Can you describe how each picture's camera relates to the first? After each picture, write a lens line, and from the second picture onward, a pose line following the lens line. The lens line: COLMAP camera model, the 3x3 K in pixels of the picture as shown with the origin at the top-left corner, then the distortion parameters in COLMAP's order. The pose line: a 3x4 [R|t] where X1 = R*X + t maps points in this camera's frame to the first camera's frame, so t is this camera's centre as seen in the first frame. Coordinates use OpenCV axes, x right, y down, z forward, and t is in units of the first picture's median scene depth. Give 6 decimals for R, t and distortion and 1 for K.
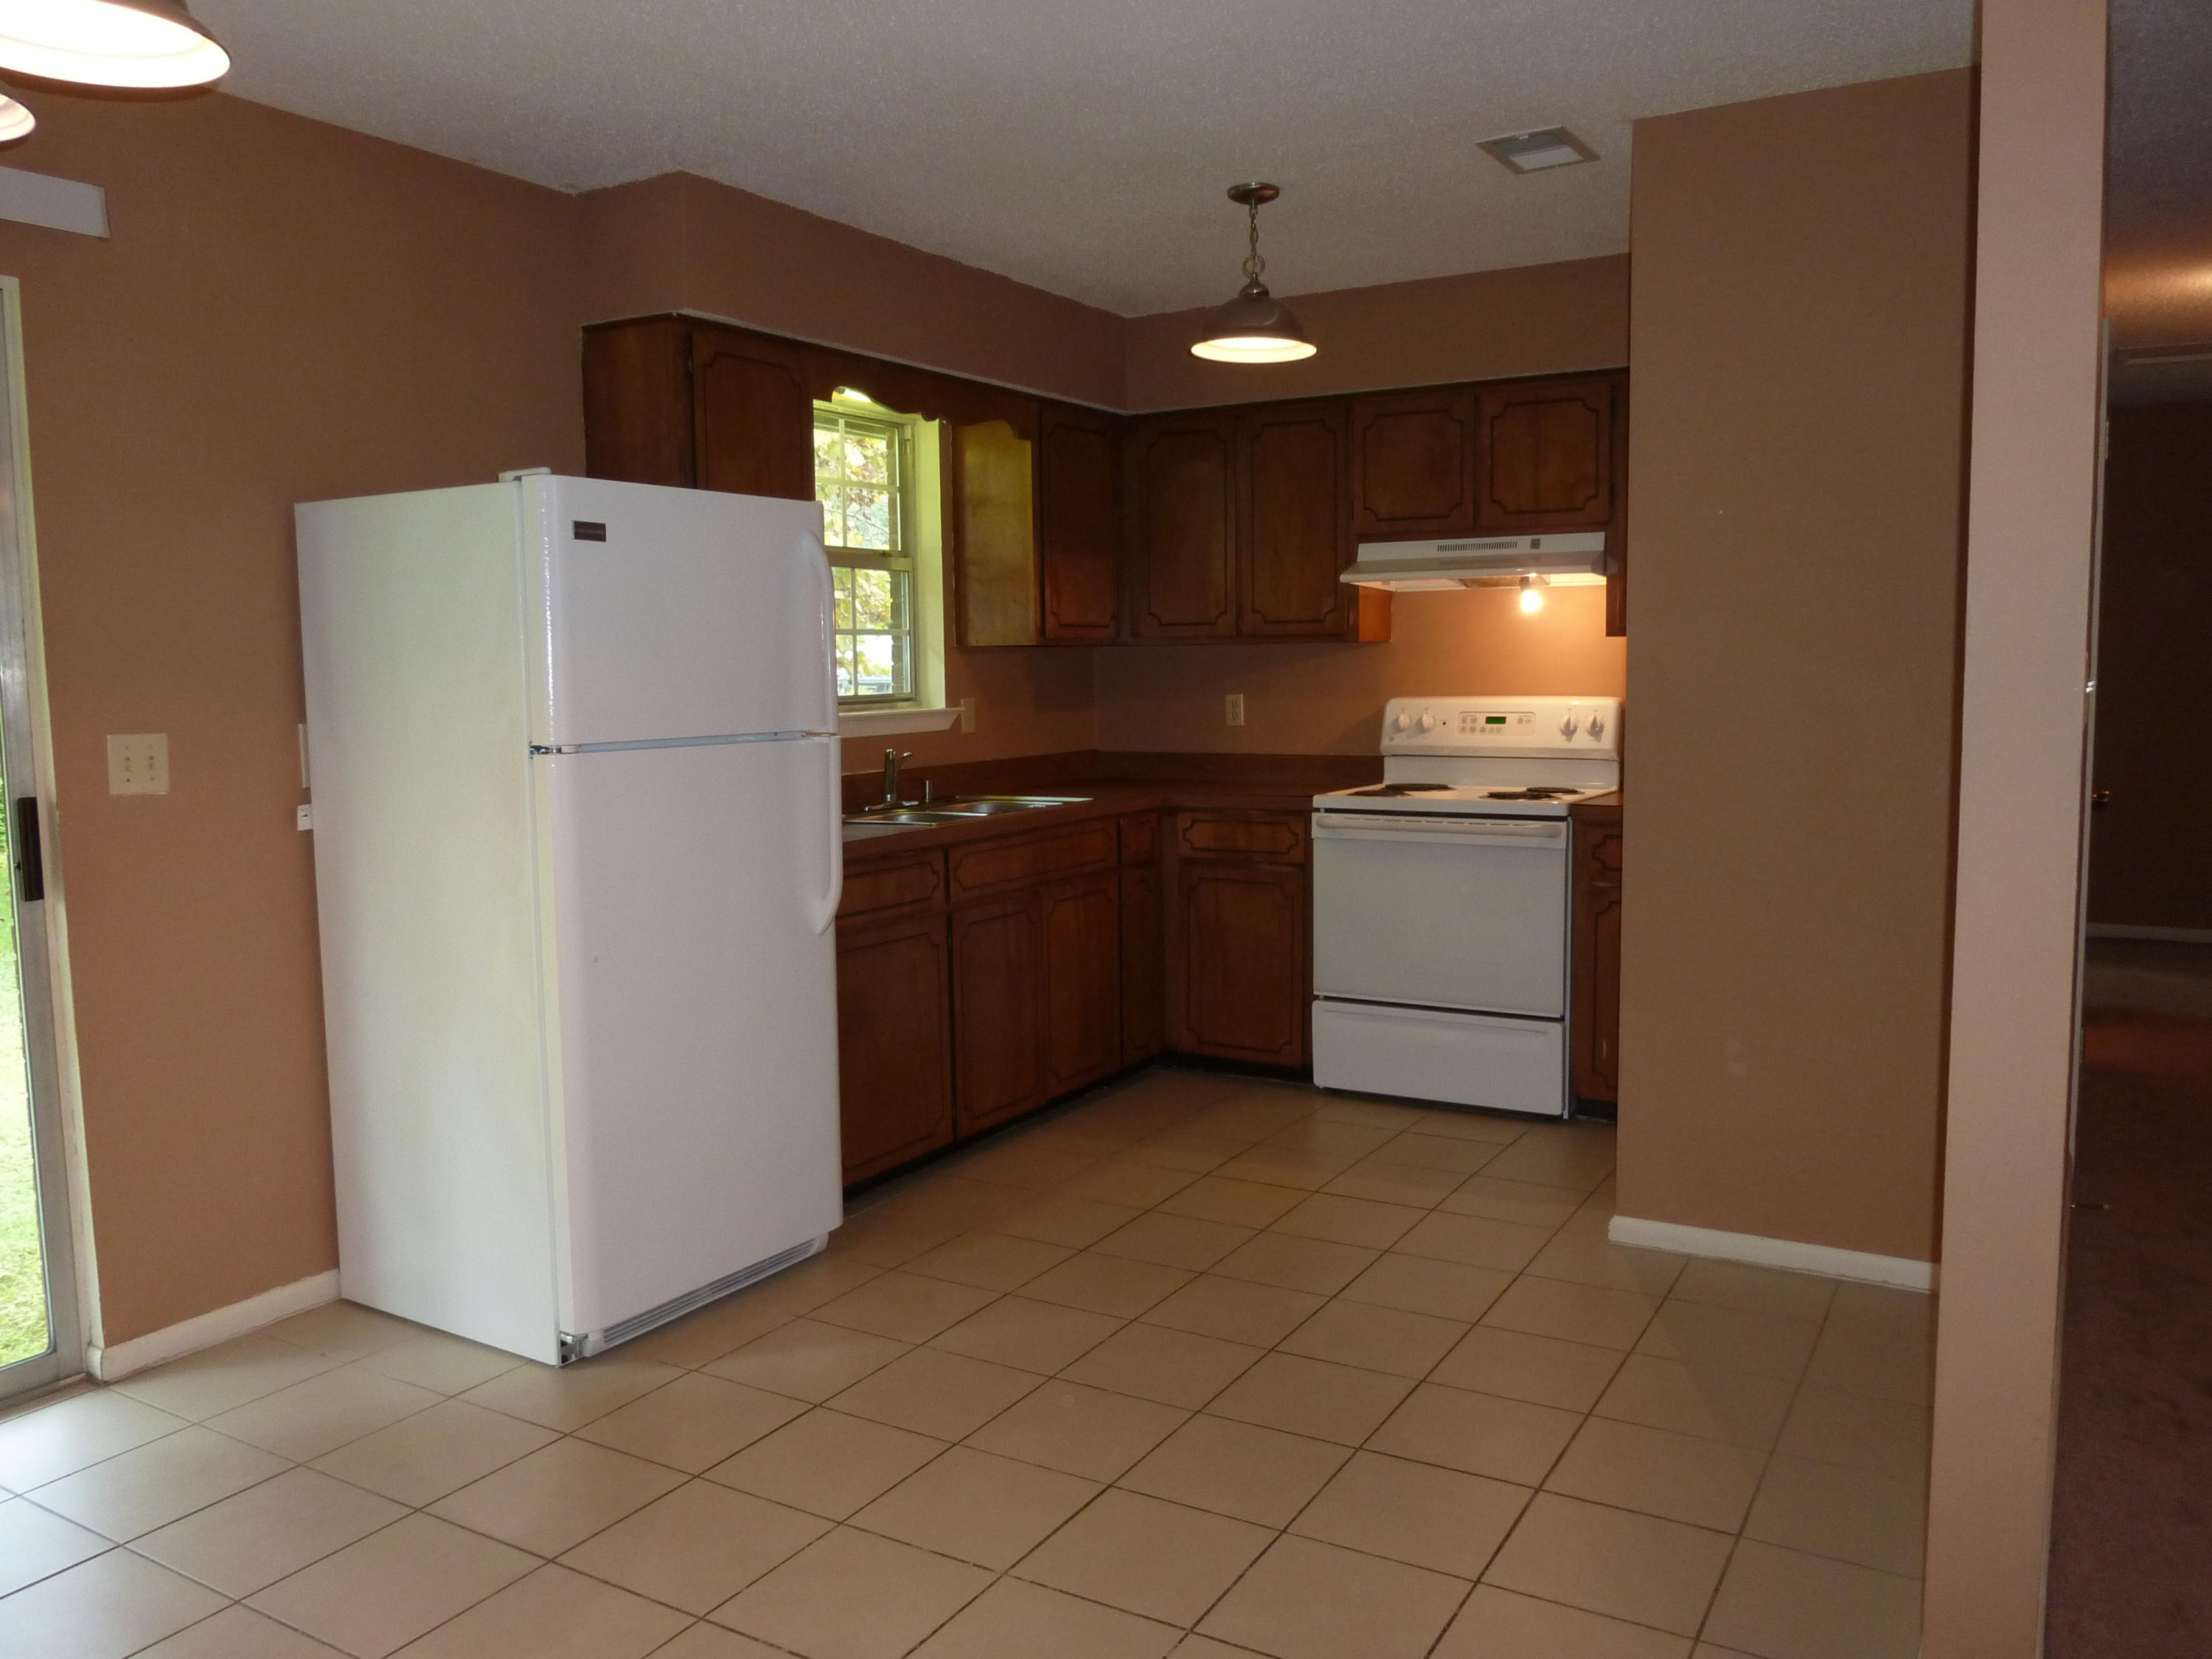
lens RADIAL K [[1665.4, 0, 1115.0], [0, 1665.4, 827.9], [0, 0, 1]] dist [-0.032180, -0.000818]
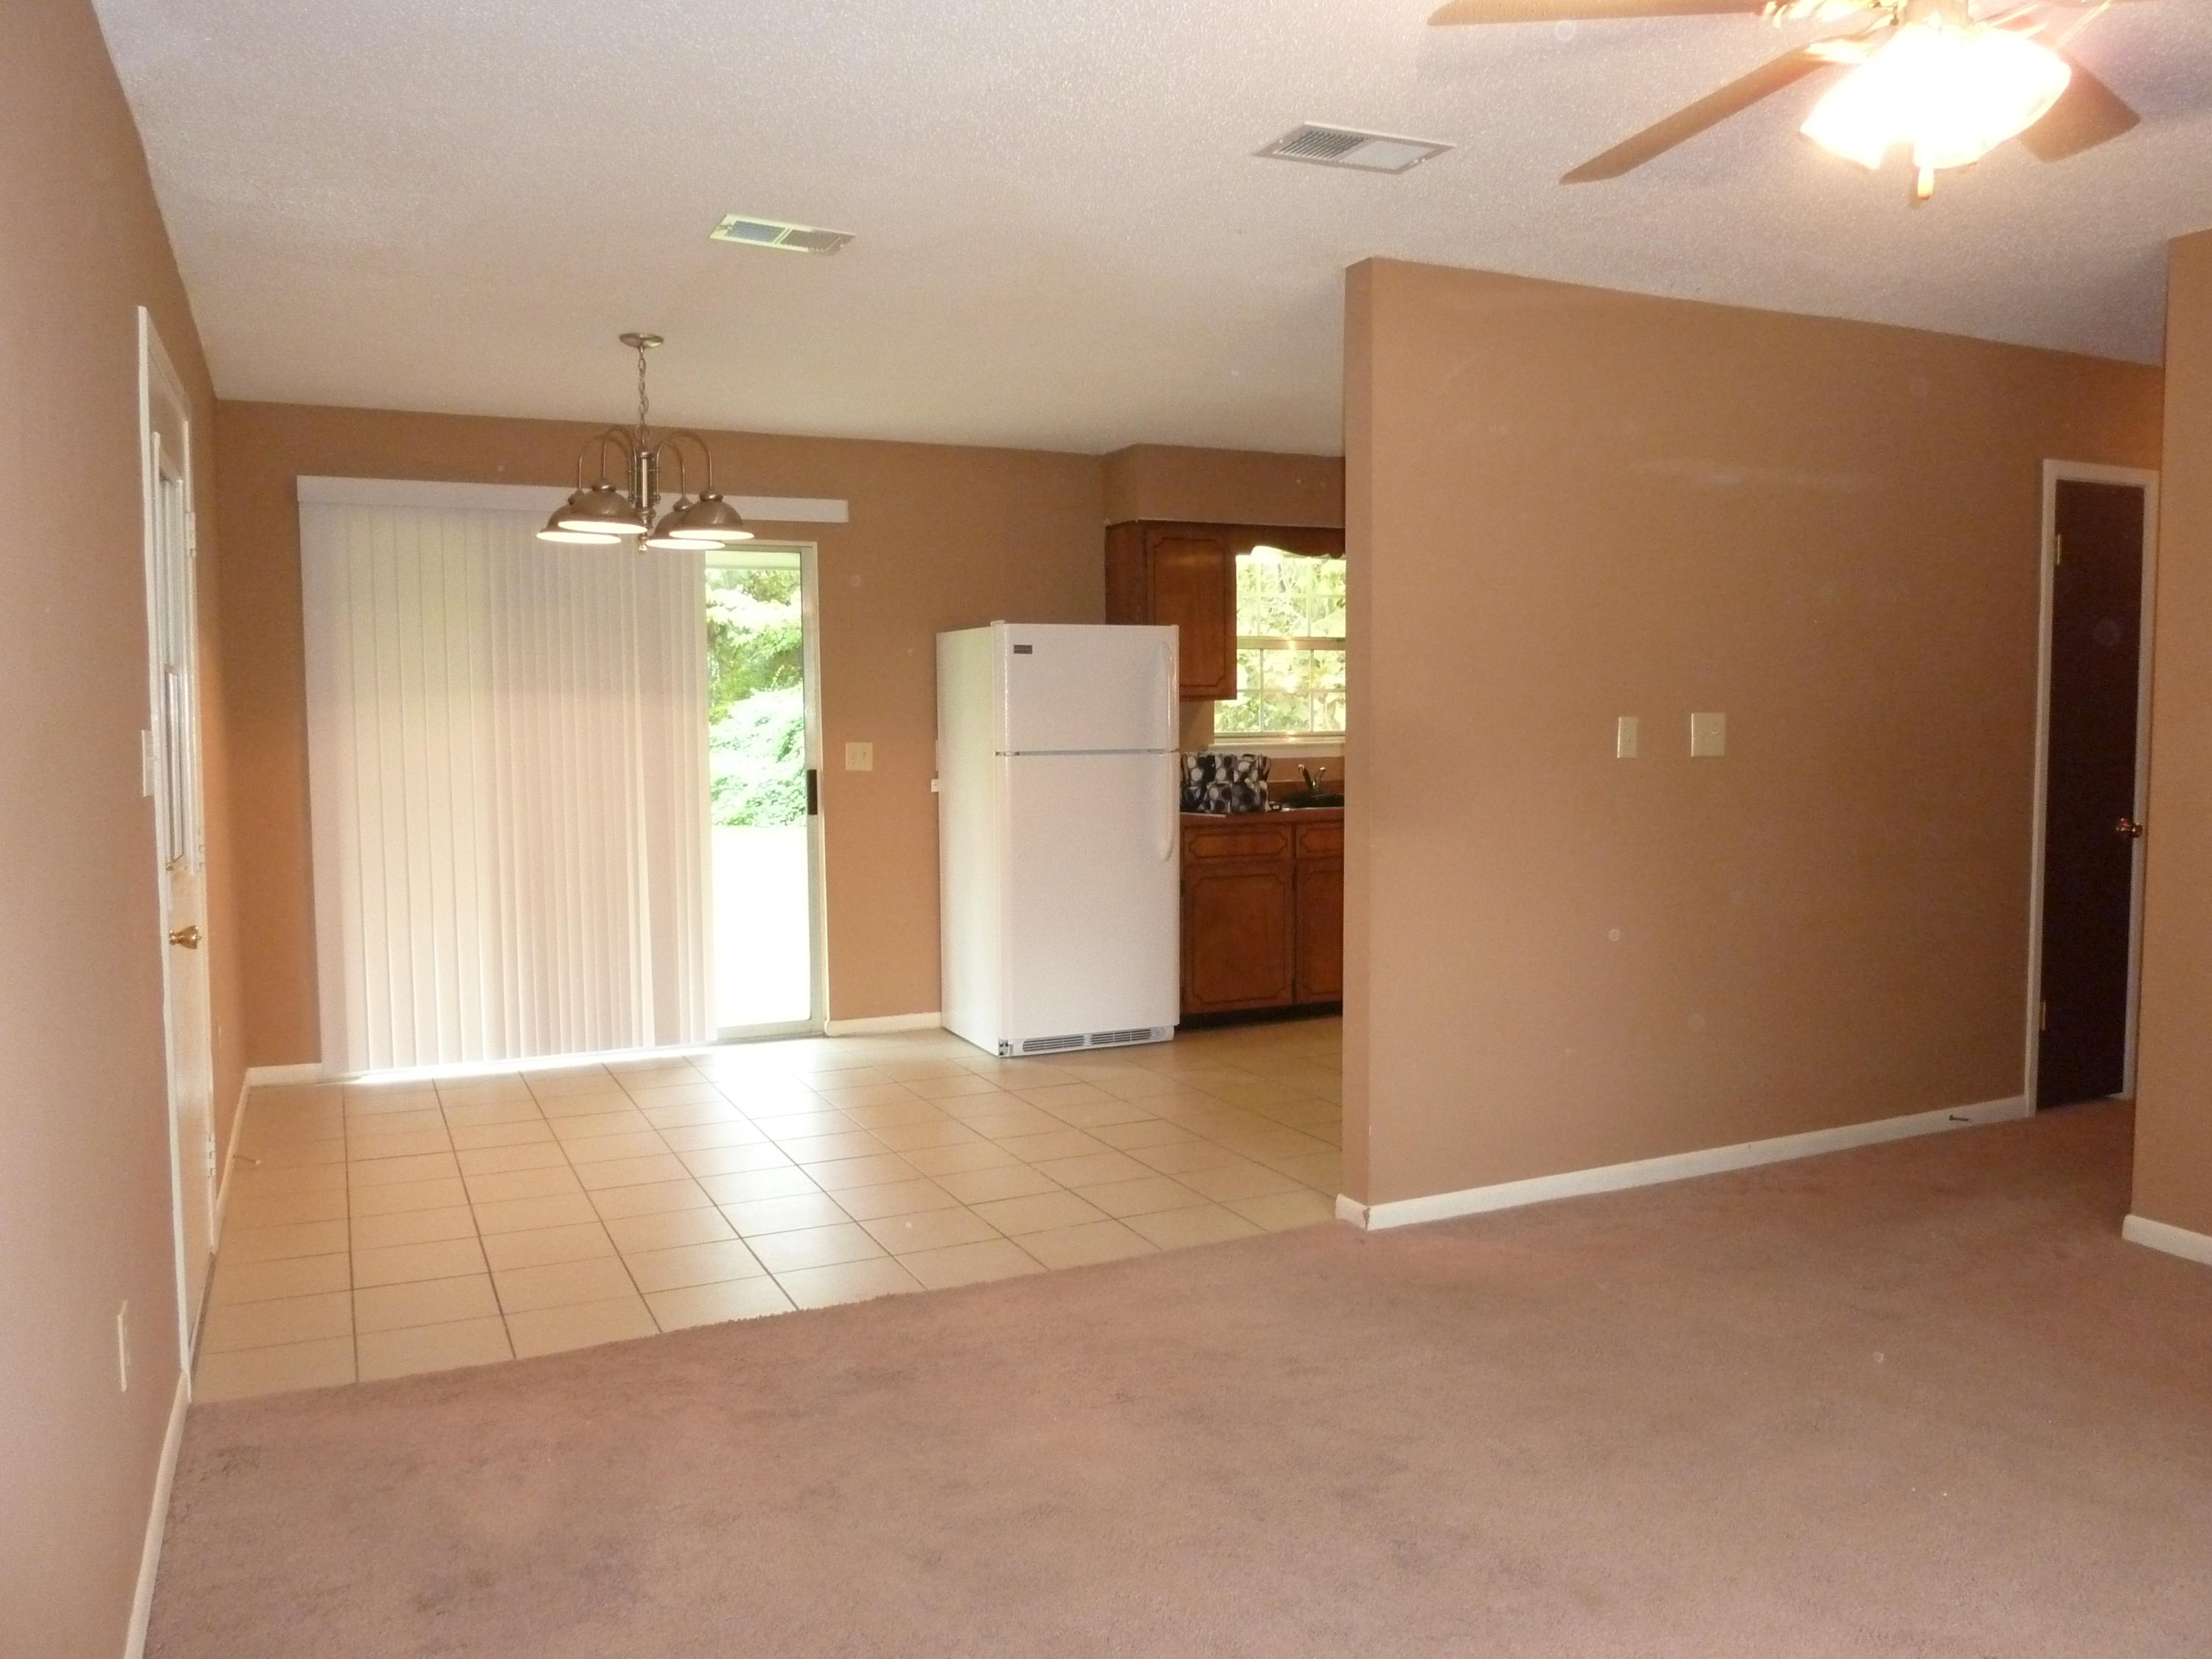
lens RADIAL K [[1665.4, 0, 1115.0], [0, 1665.4, 827.9], [0, 0, 1]] dist [-0.032180, -0.000818]
pose [[0.826853, 0.046621, -0.560482, 0.582665], [-0.058883, 0.998258, -0.003833, 0.027809], [0.559327, 0.036173, 0.828158, -0.398827]]
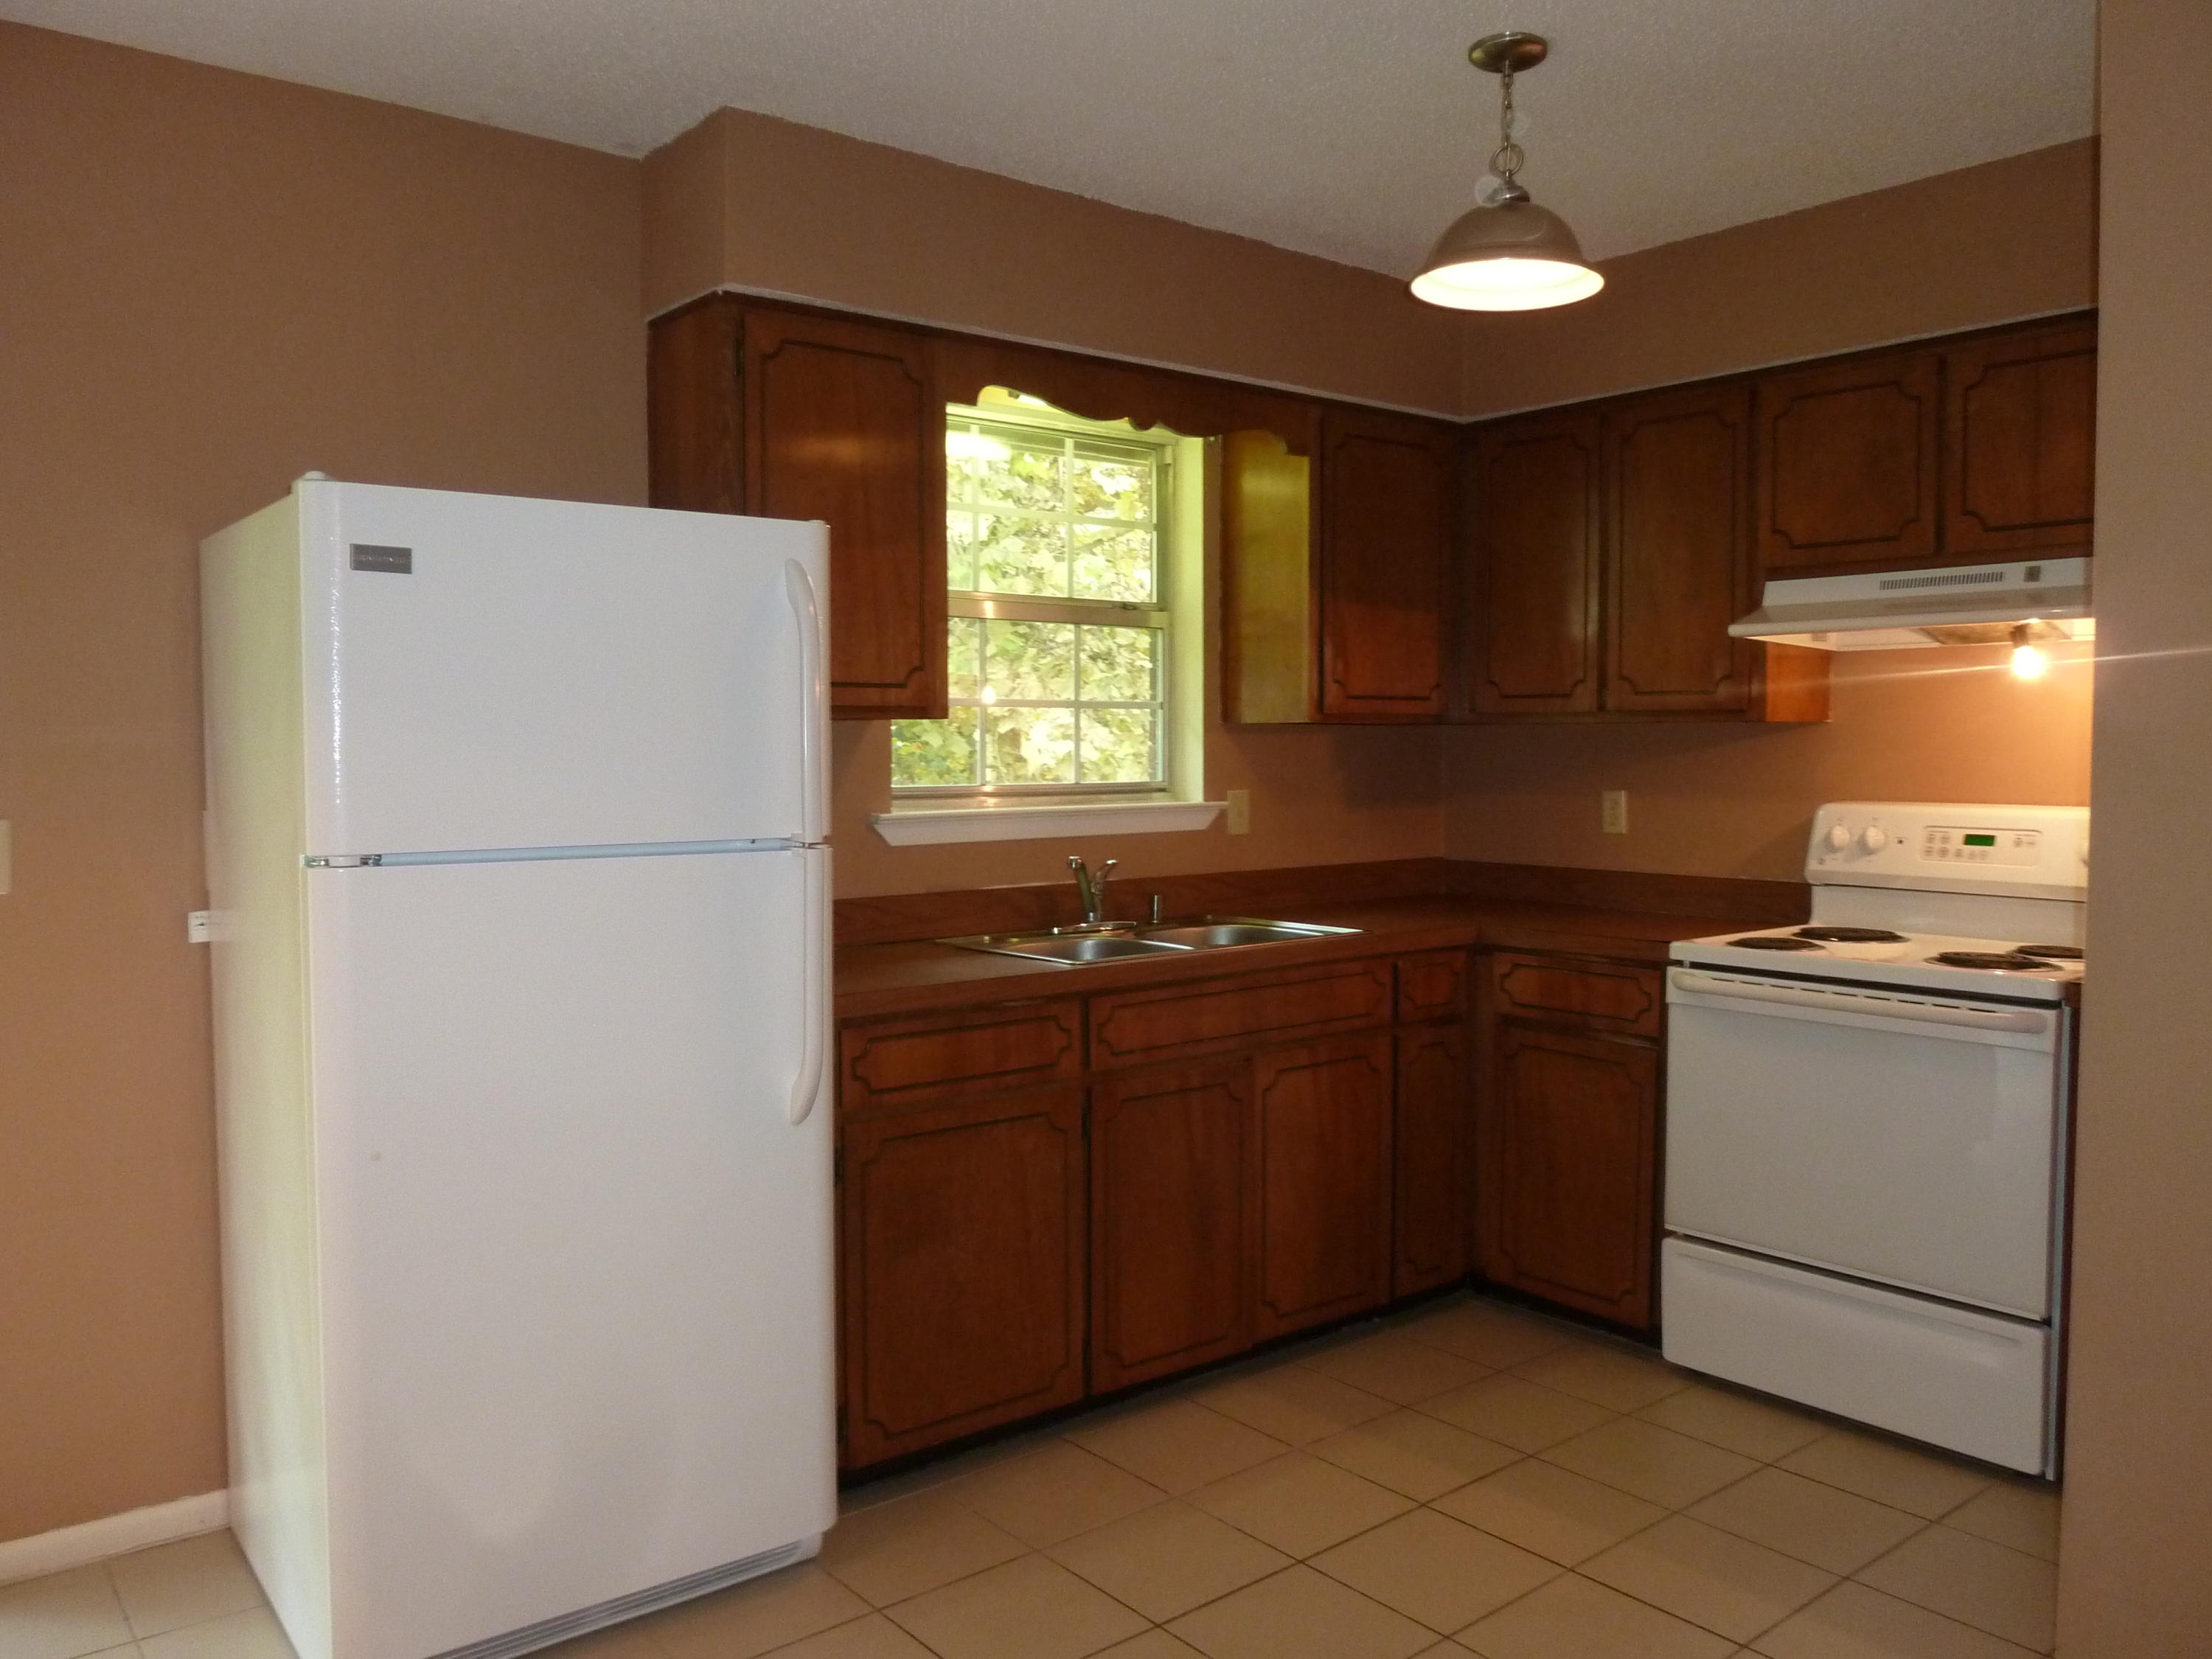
lens RADIAL K [[1665.4, 0, 1115.0], [0, 1665.4, 827.9], [0, 0, 1]] dist [-0.032180, -0.000818]
pose [[0.937064, 0.029555, -0.347905, 0.141482], [-0.045445, 0.998259, -0.037601, -0.030442], [0.346188, 0.051045, 0.936775, 0.270377]]
